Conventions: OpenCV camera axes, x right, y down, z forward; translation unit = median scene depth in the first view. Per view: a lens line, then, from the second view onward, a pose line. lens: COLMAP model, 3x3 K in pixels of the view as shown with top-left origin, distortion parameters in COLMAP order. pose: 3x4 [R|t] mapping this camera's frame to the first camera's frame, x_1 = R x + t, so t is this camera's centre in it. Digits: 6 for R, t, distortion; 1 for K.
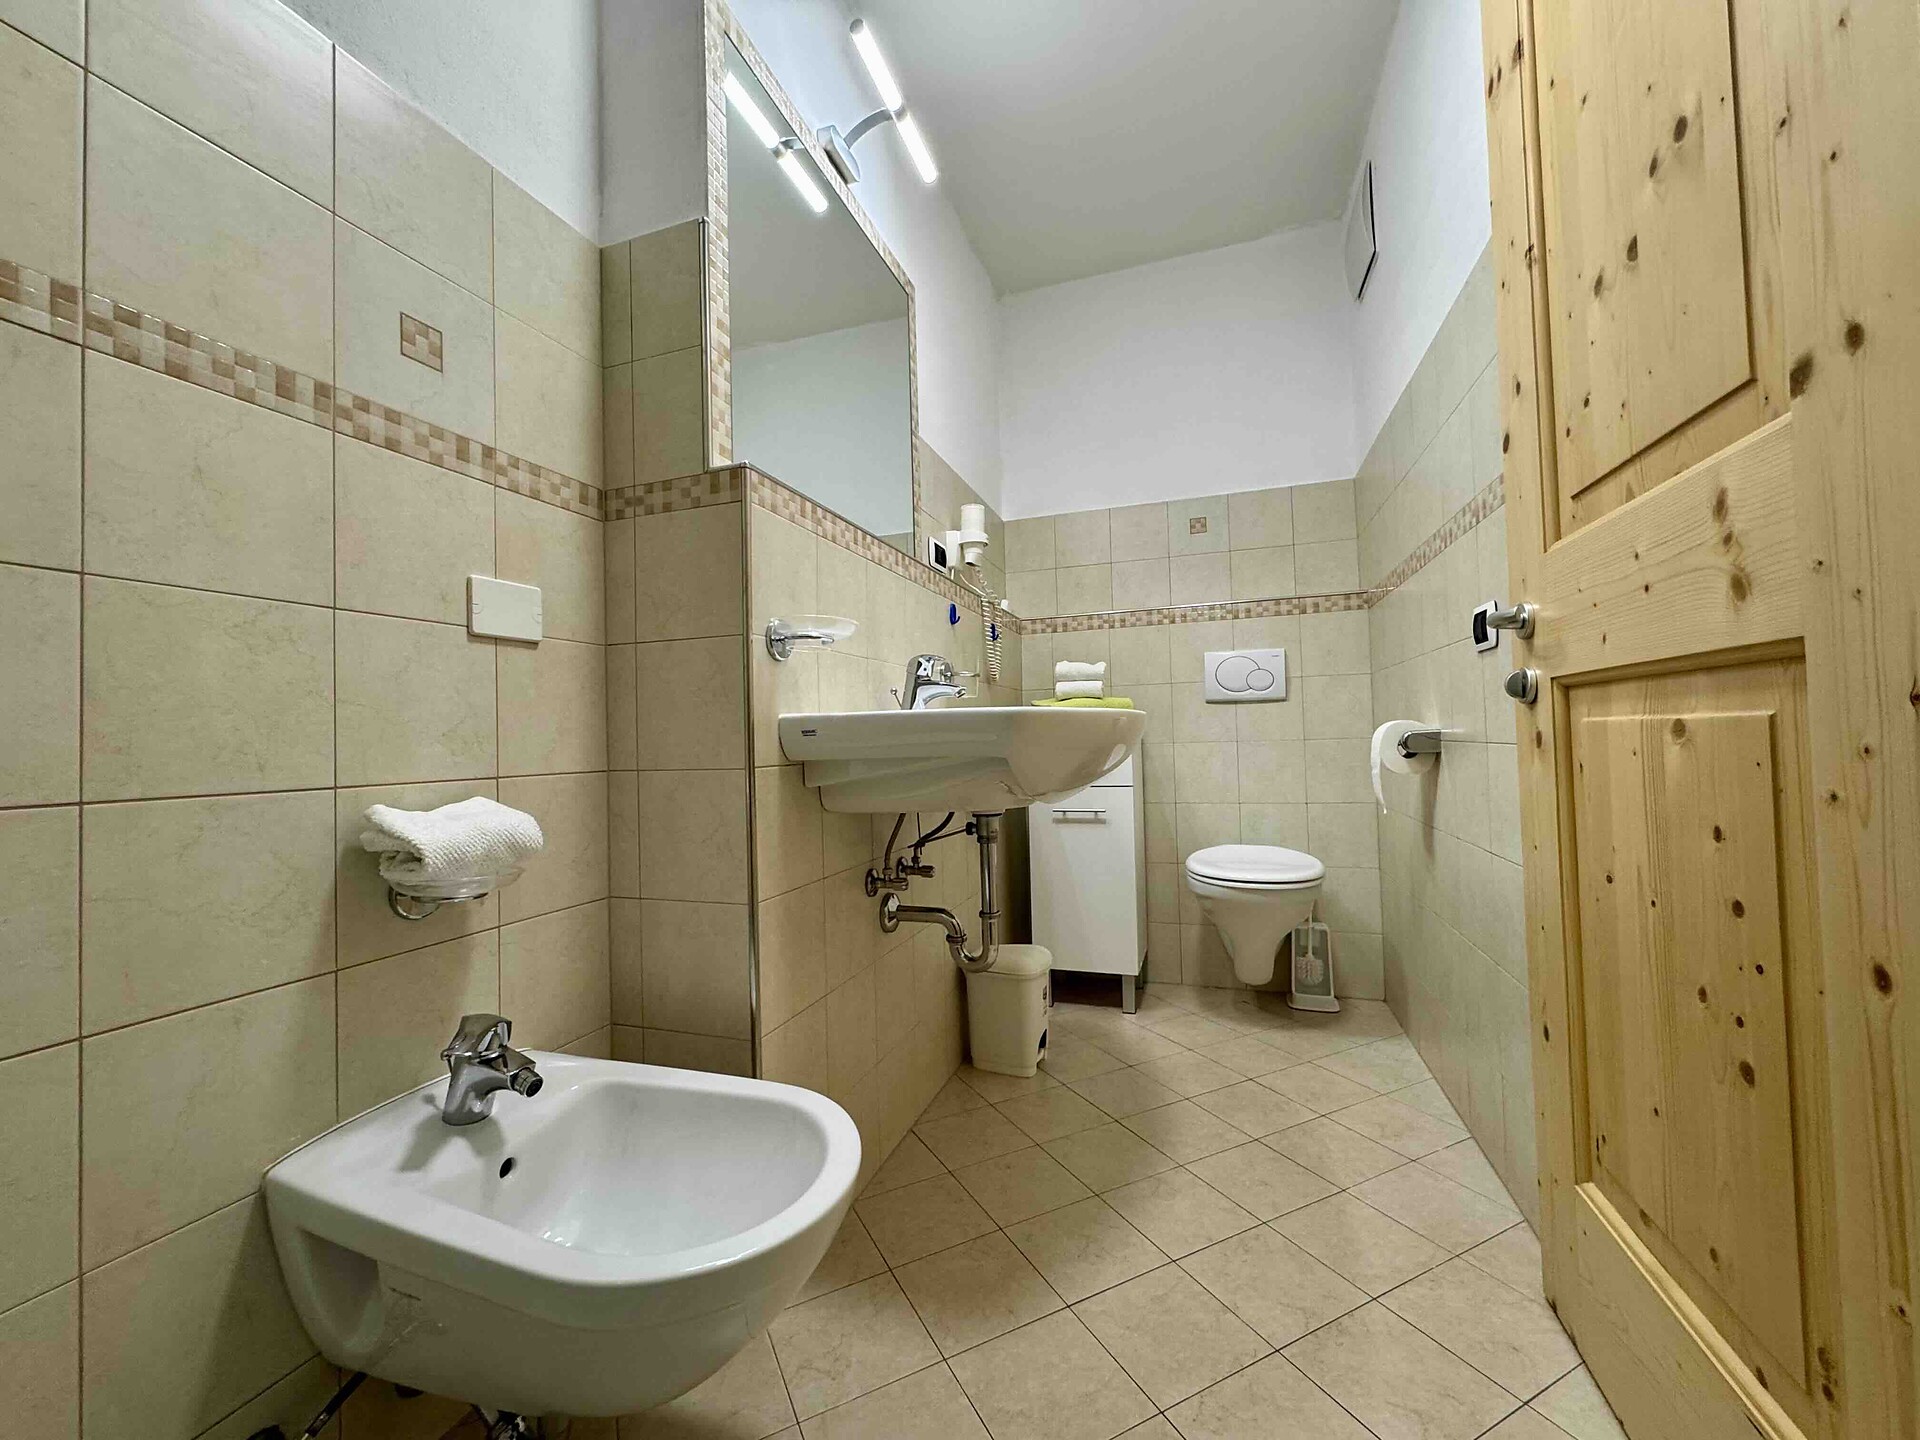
lens RADIAL K [[758.3, 0, 960.8], [0, 758.3, 717.5], [0, 0, 1]] dist [0.001933, -0.001098]
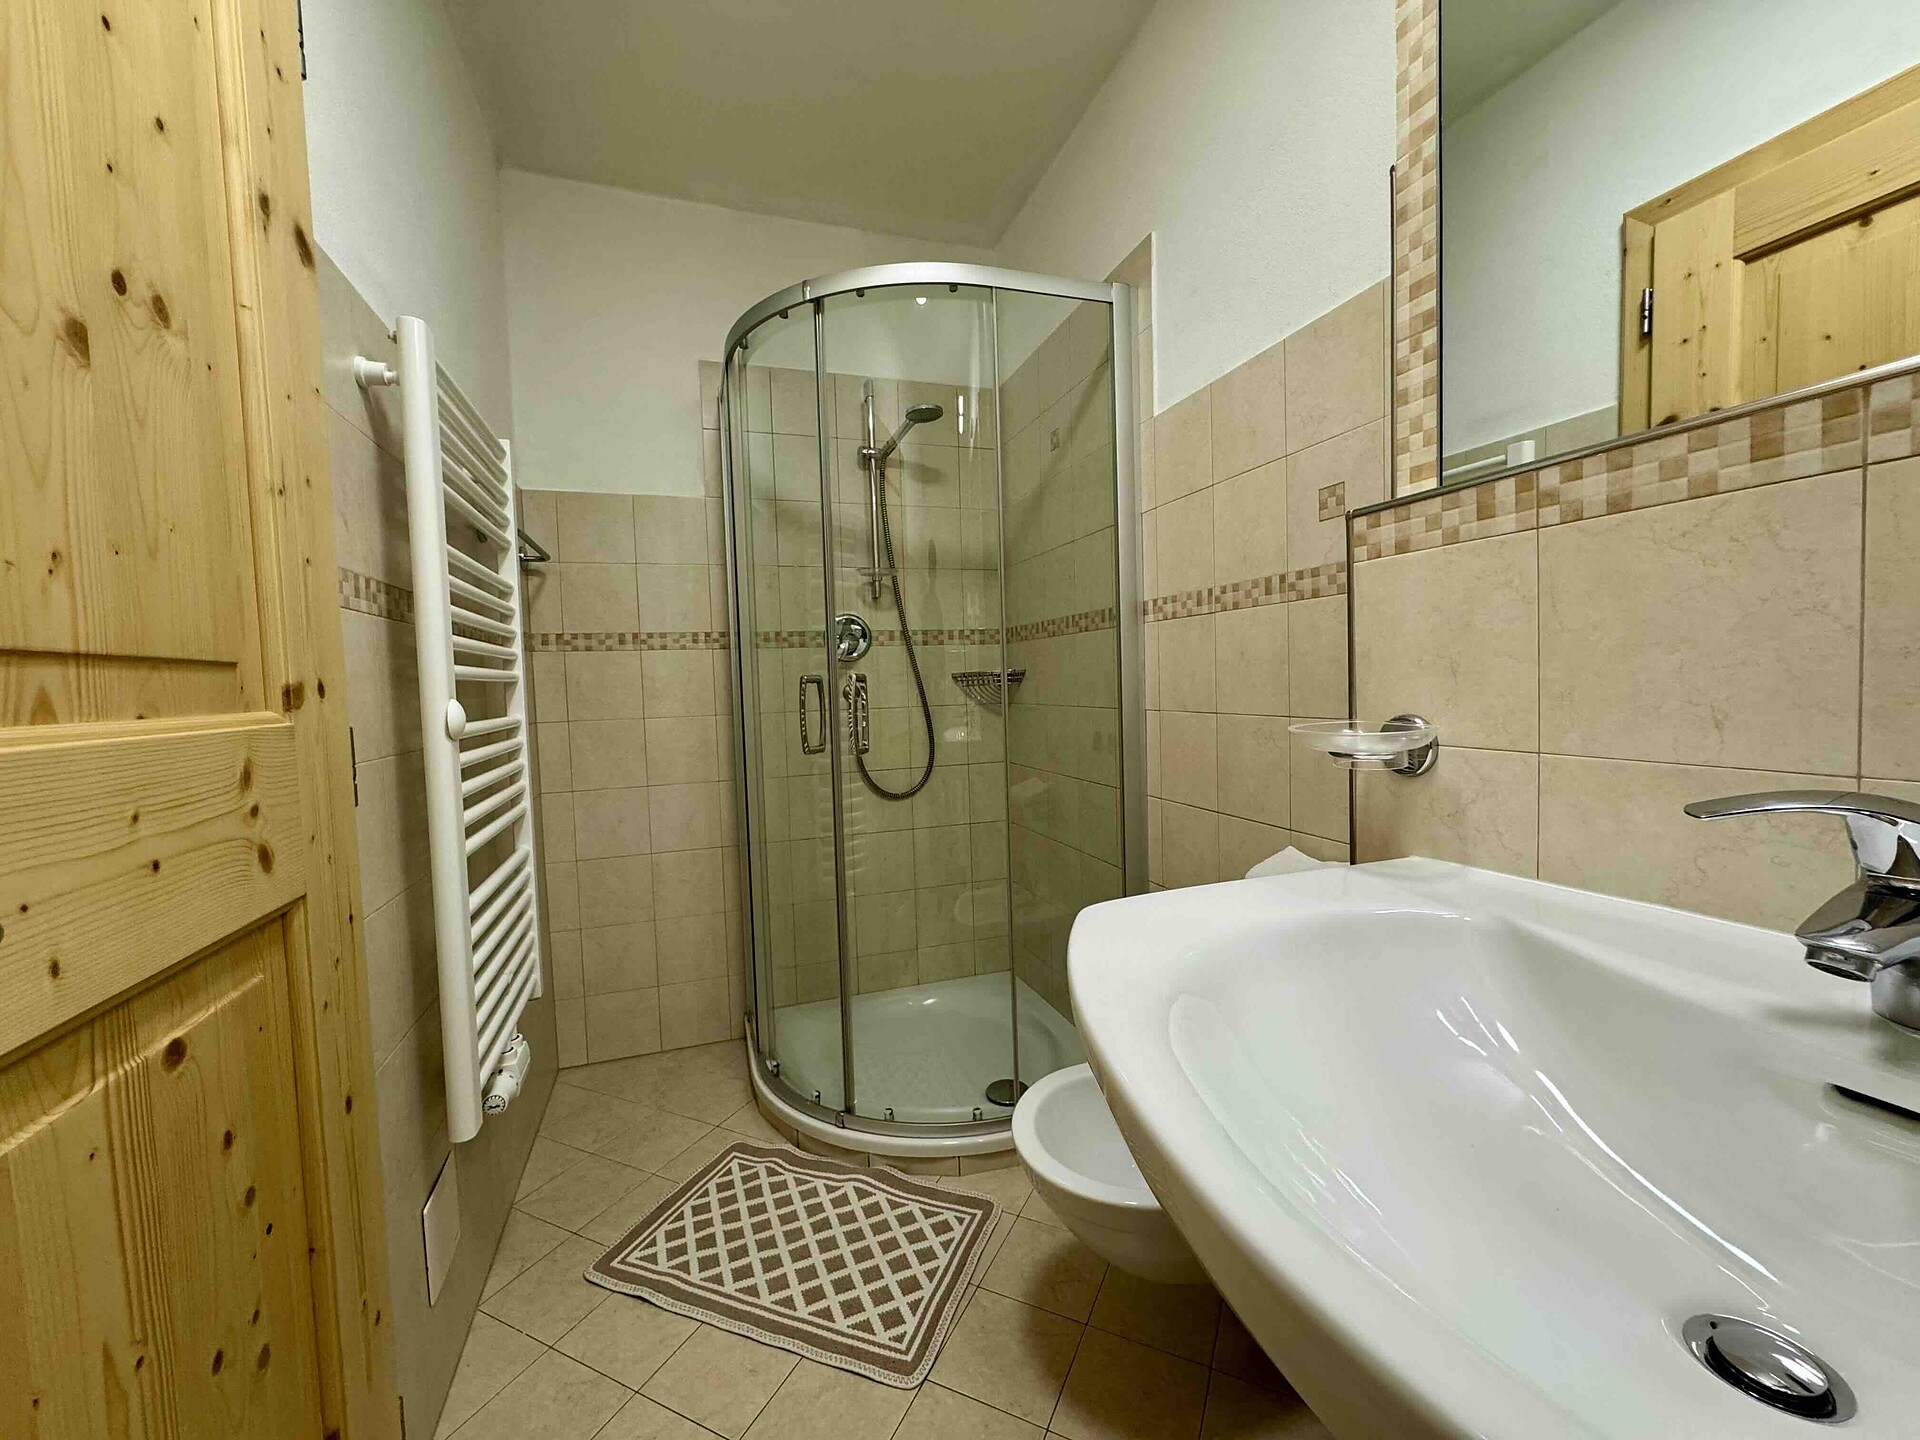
lens RADIAL K [[758.3, 0, 953.3], [0, 758.3, 720.3], [0, 0, 1]] dist [0.001933, -0.001098]
pose [[-0.789204, 0.084117, -0.608343, 0.480969], [0.069946, 0.996441, 0.047038, -0.184797], [0.610134, -0.005429, -0.792279, 1.294486]]
